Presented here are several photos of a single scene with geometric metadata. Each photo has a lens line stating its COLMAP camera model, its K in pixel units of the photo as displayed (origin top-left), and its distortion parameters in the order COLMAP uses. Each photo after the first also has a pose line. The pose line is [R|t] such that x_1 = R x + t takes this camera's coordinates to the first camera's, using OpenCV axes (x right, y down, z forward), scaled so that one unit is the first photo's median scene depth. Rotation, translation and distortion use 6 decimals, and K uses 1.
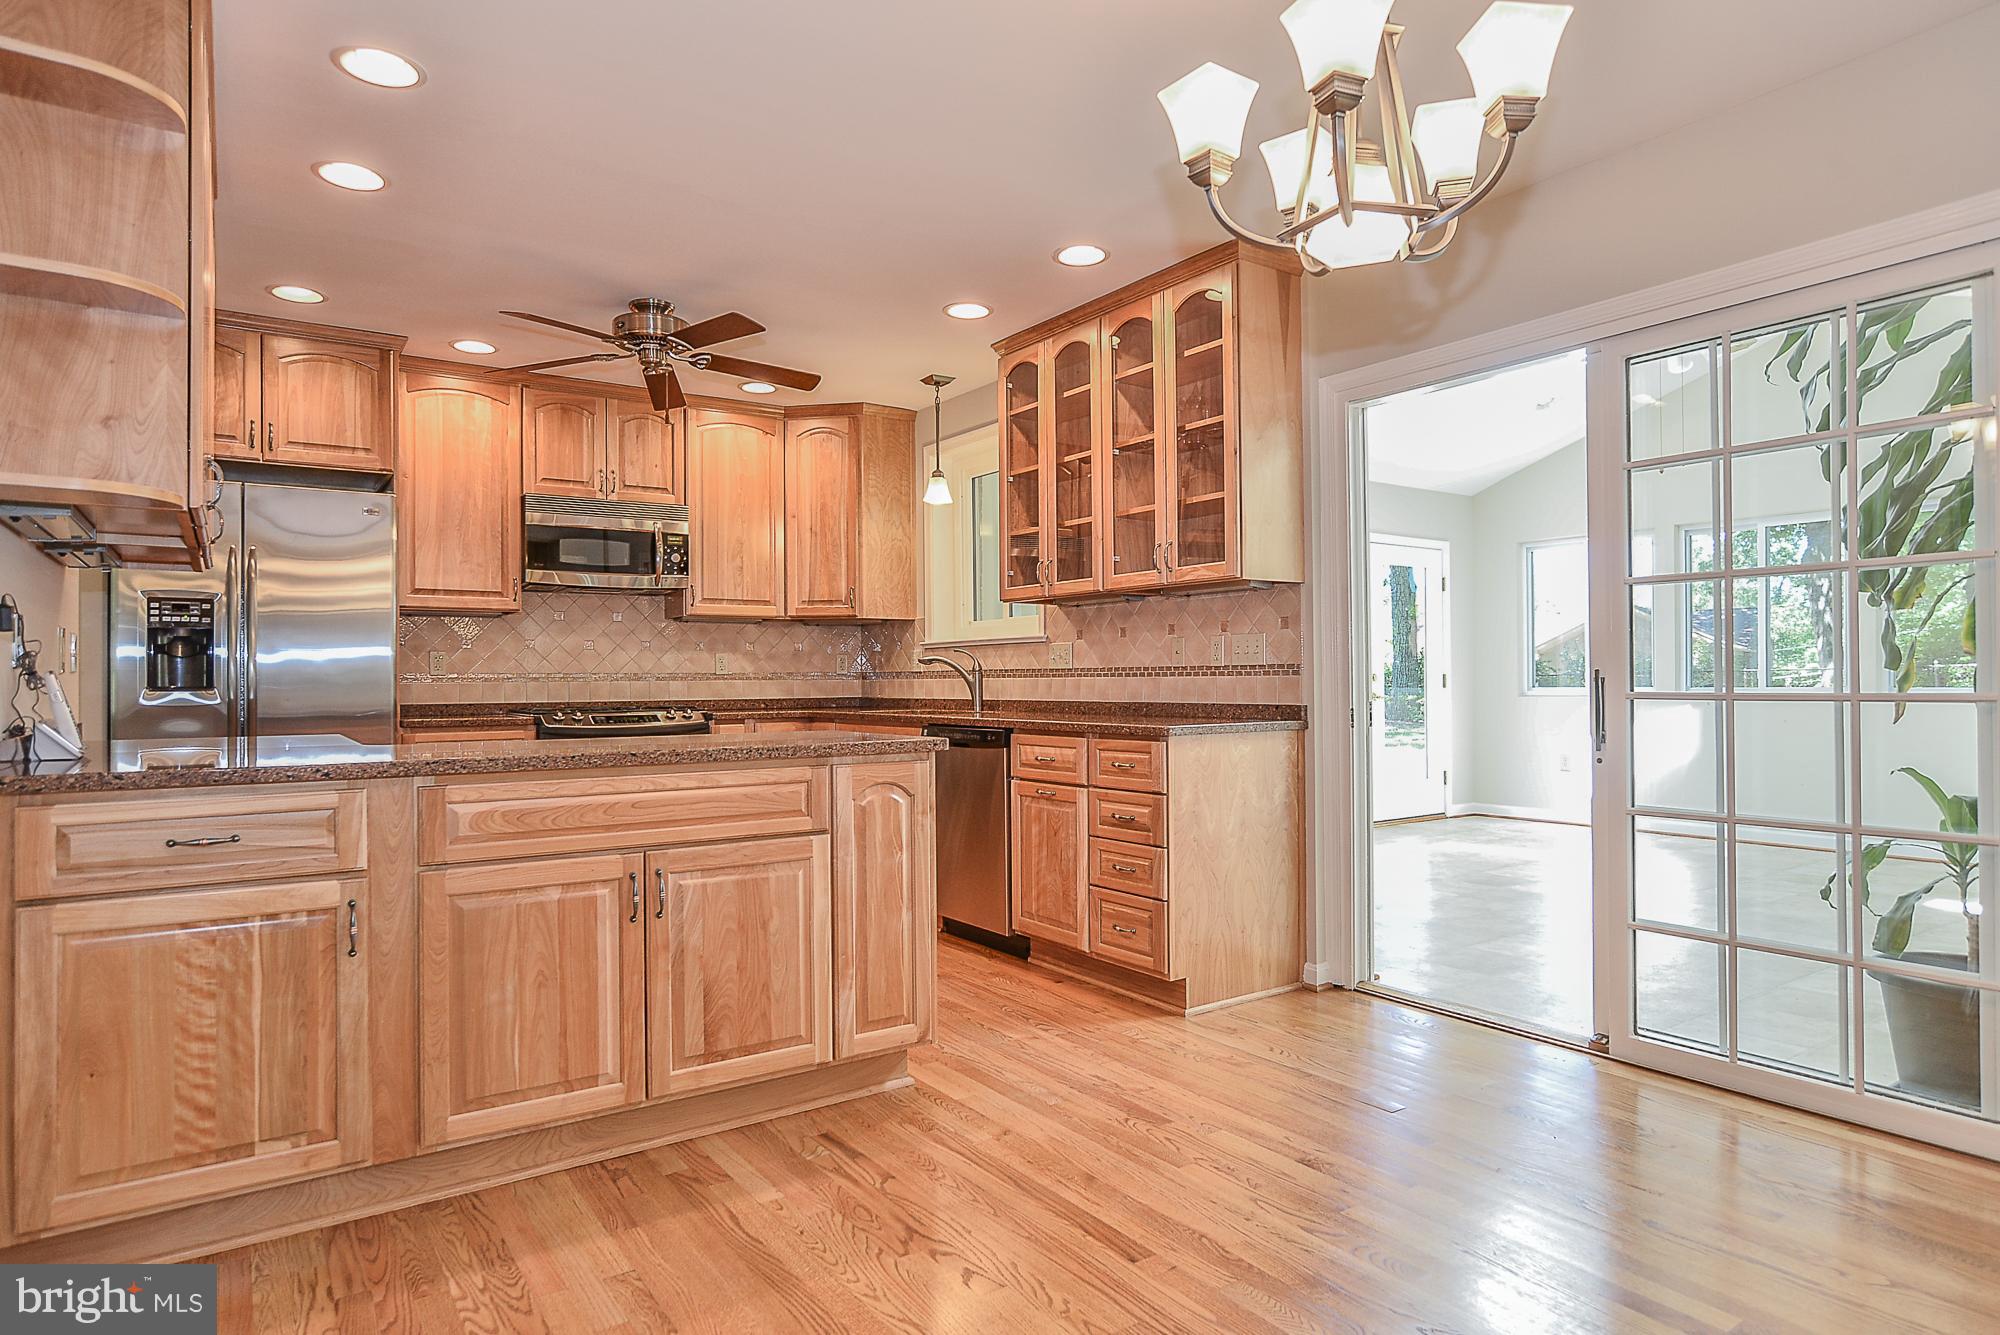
lens RADIAL K [[1142.9, 0, 1000.0], [0, 1142.9, 667.5], [0, 0, 1]] dist [-0.001515, 0.000934]
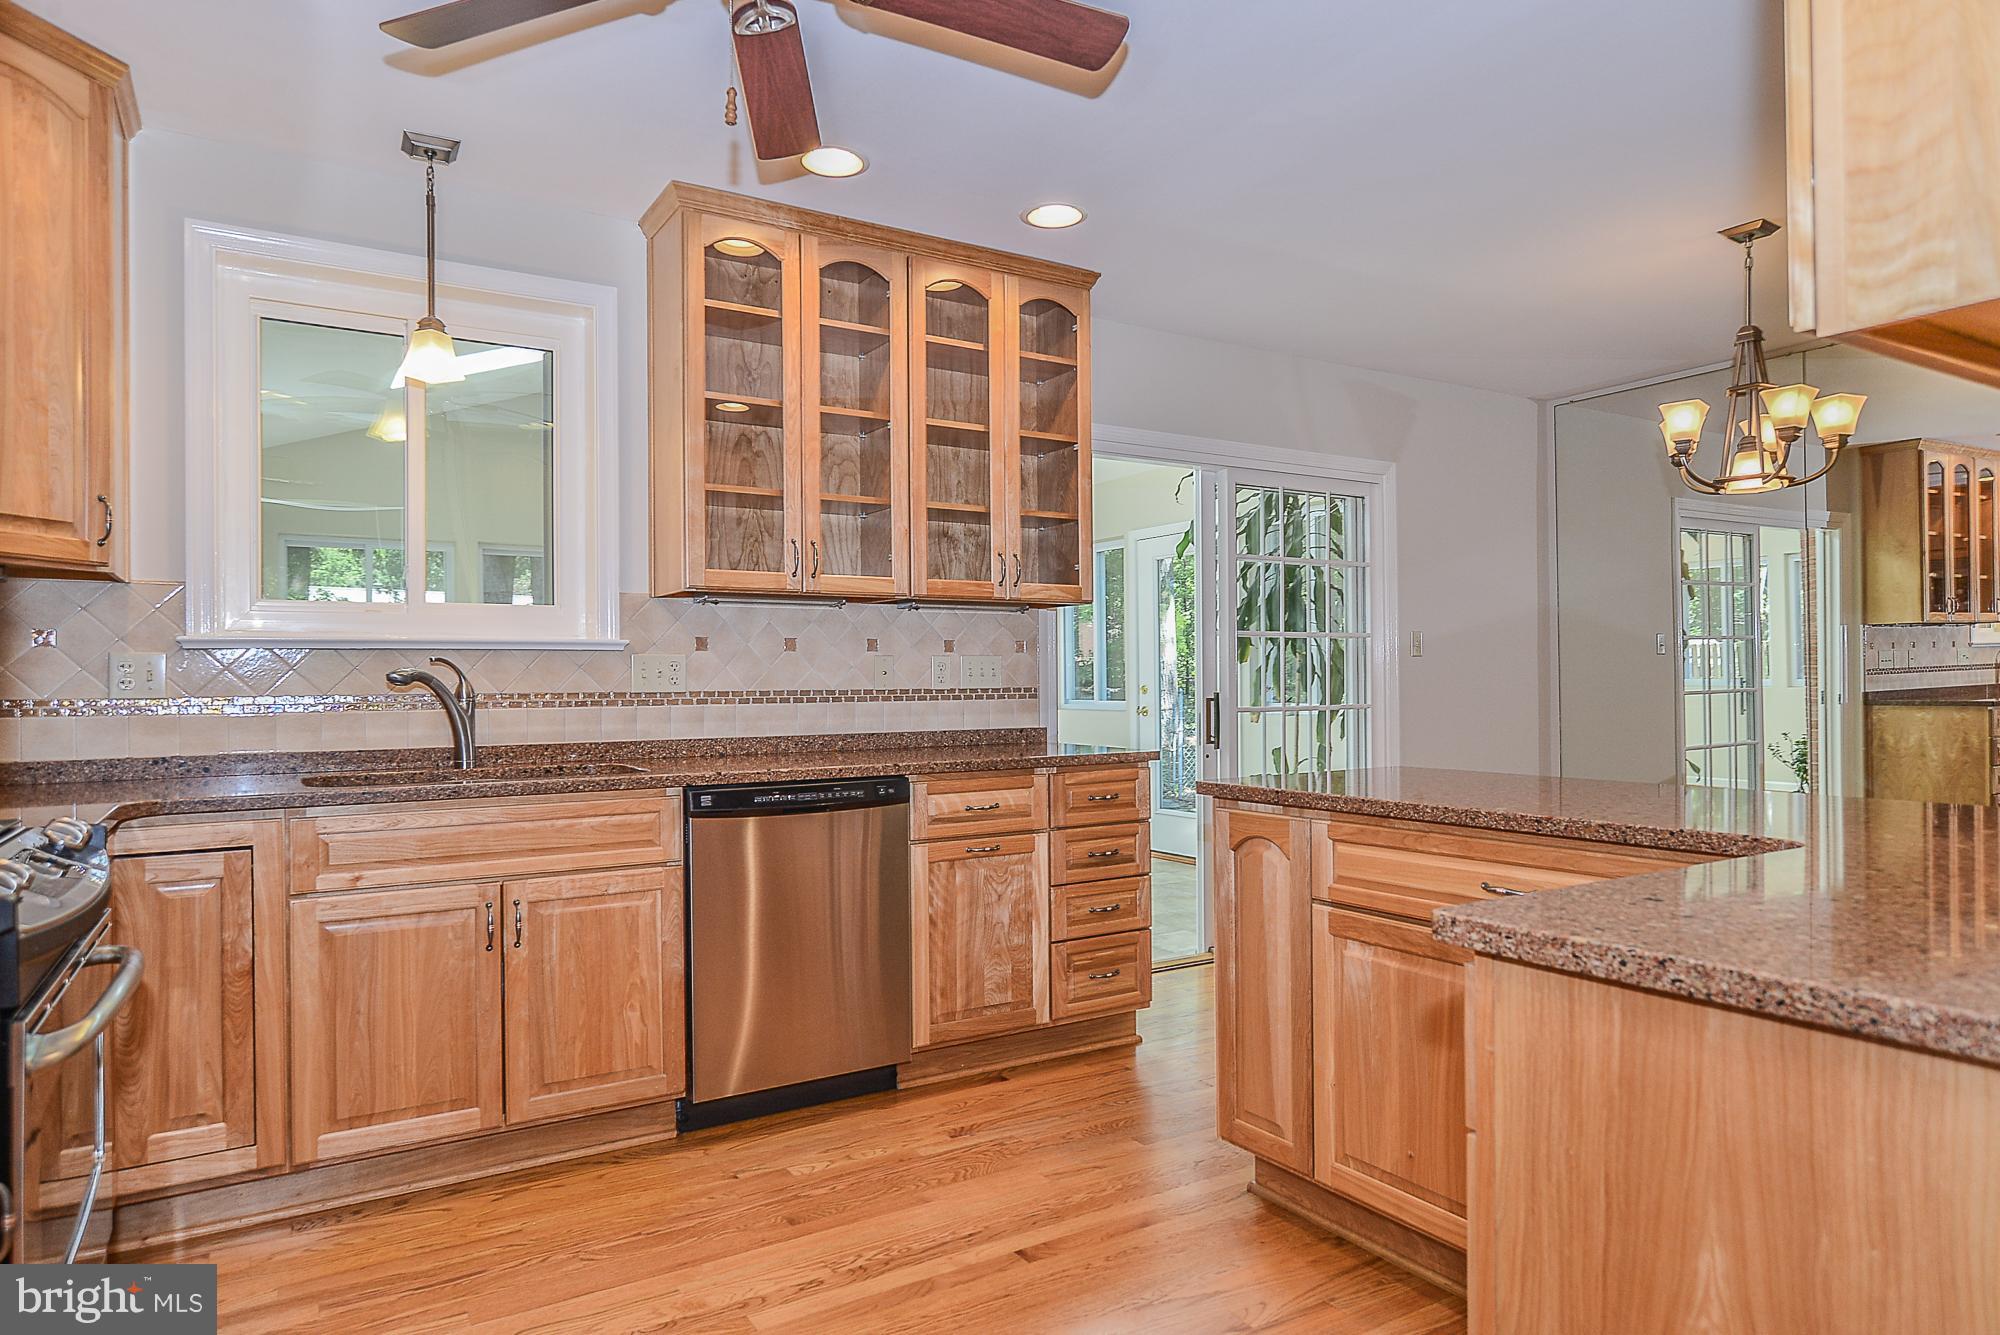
lens RADIAL K [[1142.9, 0, 1000.0], [0, 1142.9, 667.5], [0, 0, 1]] dist [-0.001515, 0.000934]
pose [[0.060918, 0.020840, 0.997925, -0.784938], [-0.001685, 0.999783, -0.020776, 0.000113], [-0.998141, -0.000415, 0.060940, 0.980818]]
